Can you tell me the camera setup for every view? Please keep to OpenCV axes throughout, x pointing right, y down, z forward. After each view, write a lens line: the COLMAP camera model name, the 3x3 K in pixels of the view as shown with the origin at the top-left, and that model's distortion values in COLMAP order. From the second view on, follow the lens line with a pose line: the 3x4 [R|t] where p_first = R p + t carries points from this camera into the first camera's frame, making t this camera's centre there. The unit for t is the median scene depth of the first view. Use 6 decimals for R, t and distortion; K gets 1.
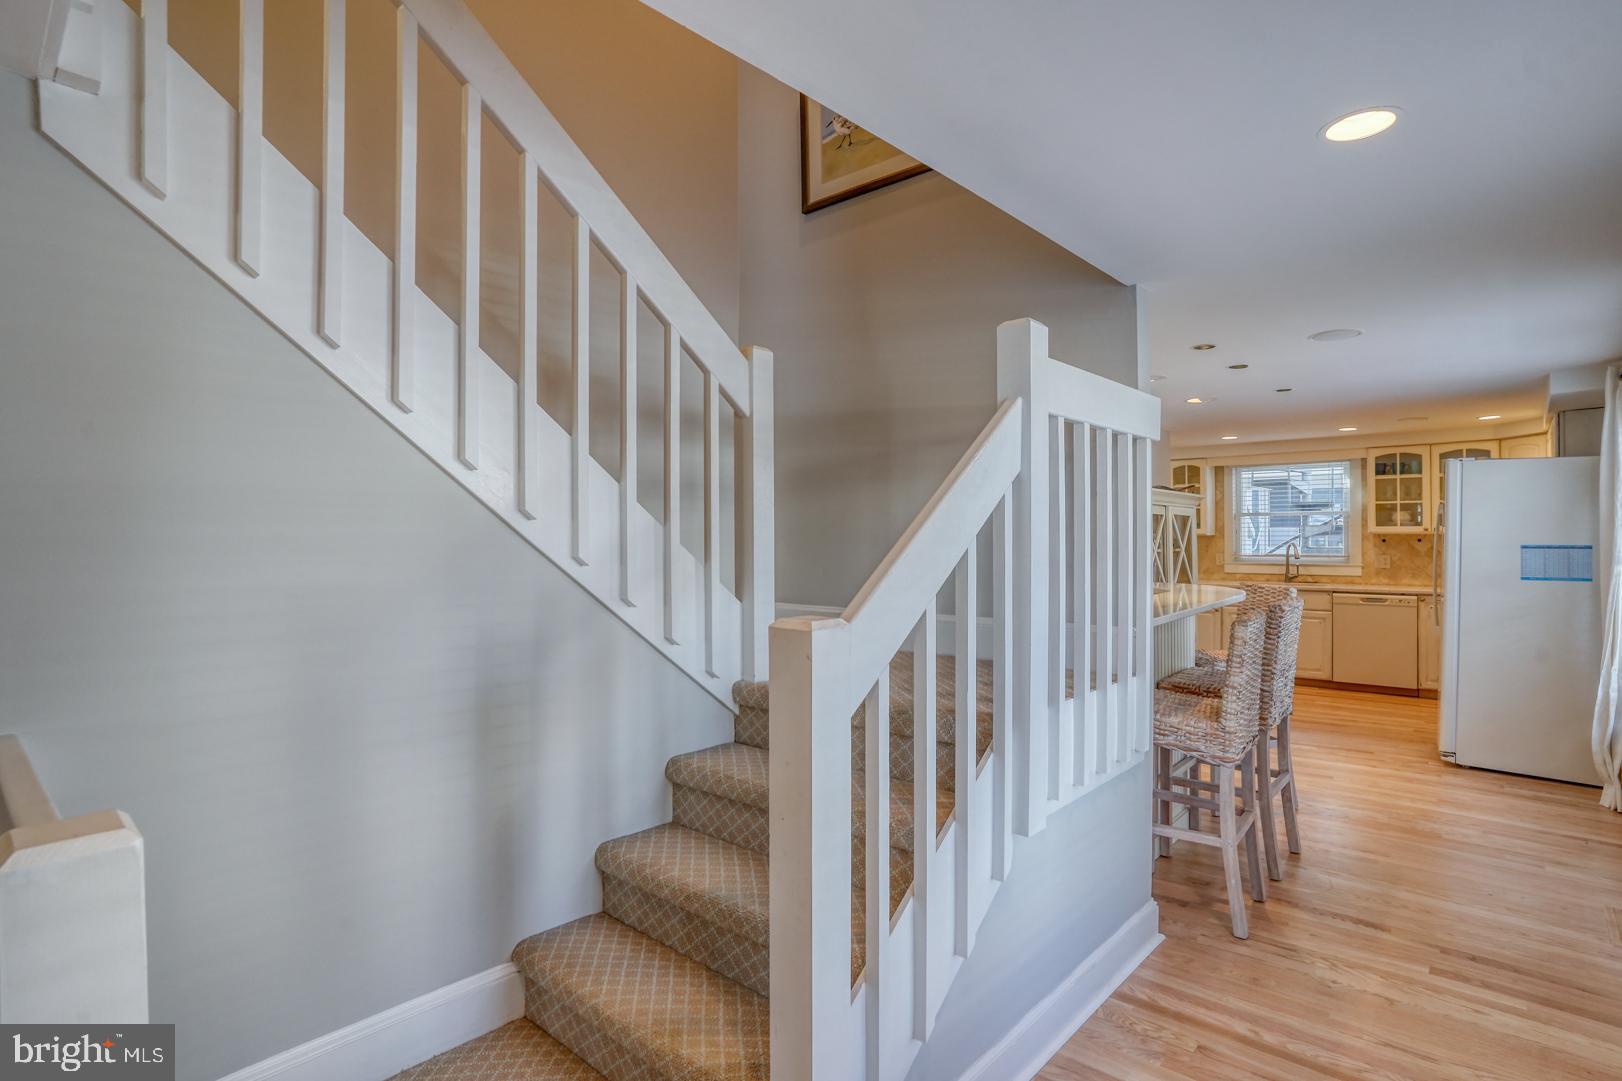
lens RADIAL K [[806.9, 0, 816.5], [0, 806.9, 540.6], [0, 0, 1]] dist [0.002888, 0.000785]
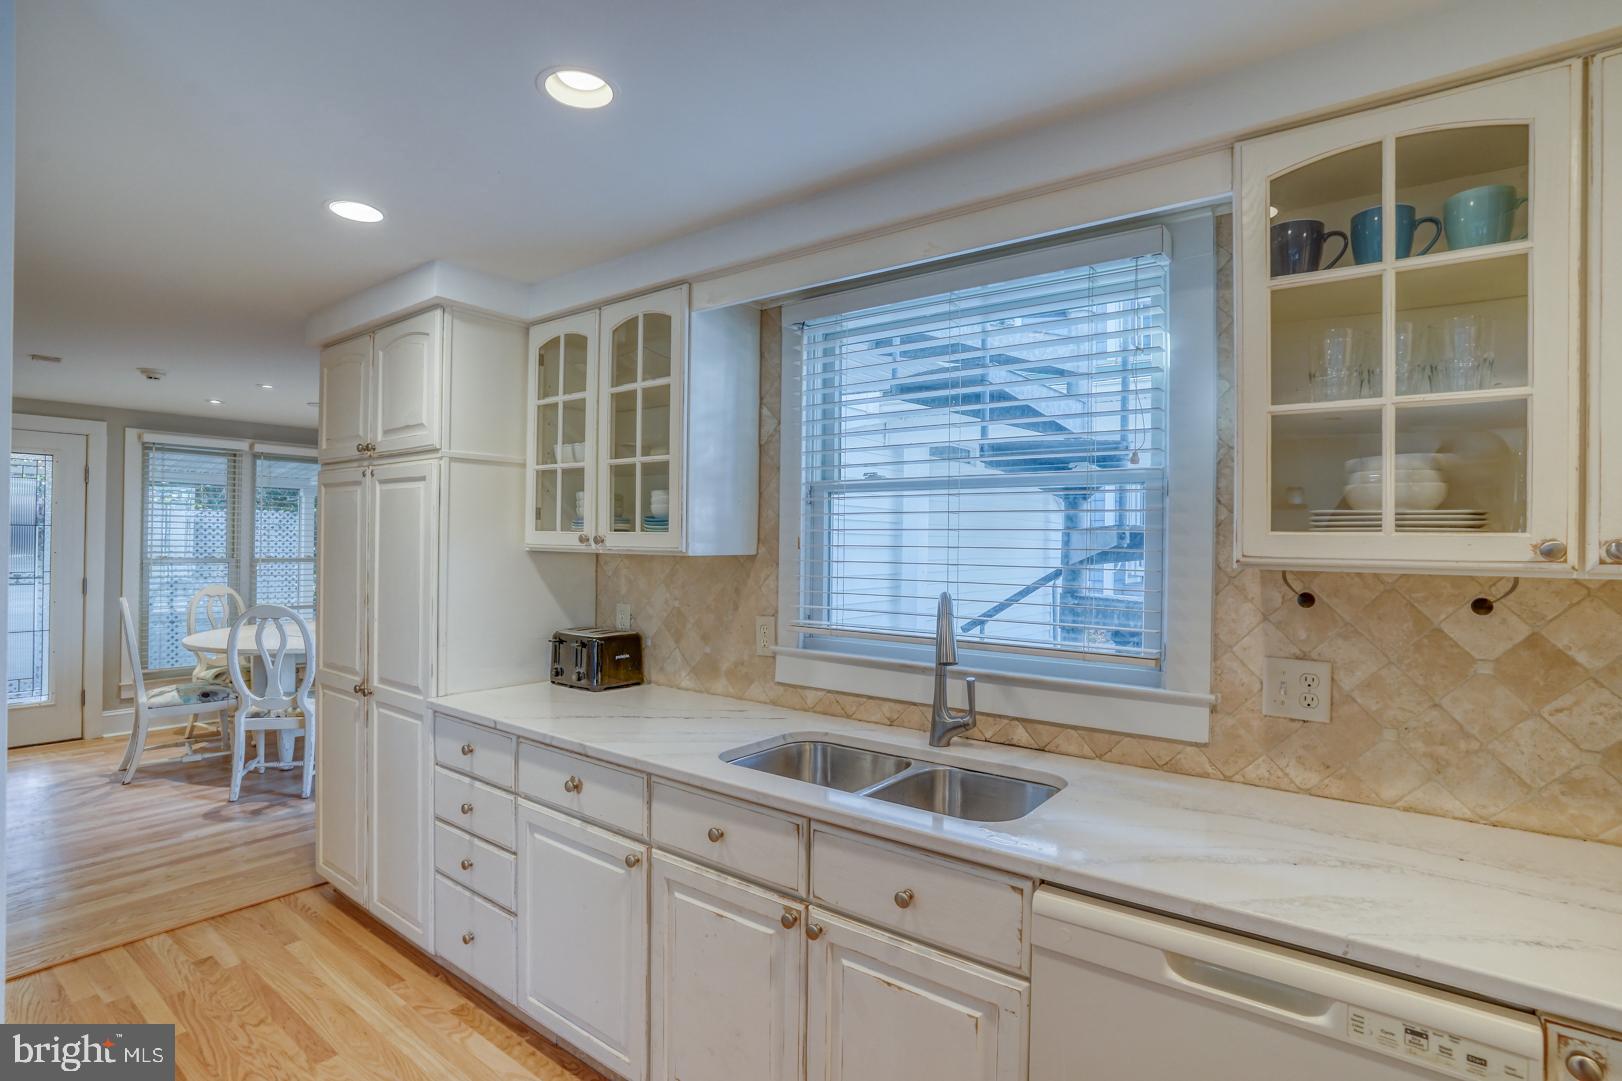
lens RADIAL K [[806.9, 0, 804.4], [0, 806.9, 539.5], [0, 0, 1]] dist [0.002888, 0.000785]
pose [[0.997119, 0.022218, 0.072520, 0.557683], [-0.021956, 0.999749, -0.004396, -0.011777], [-0.072599, 0.002791, 0.997357, 0.801520]]
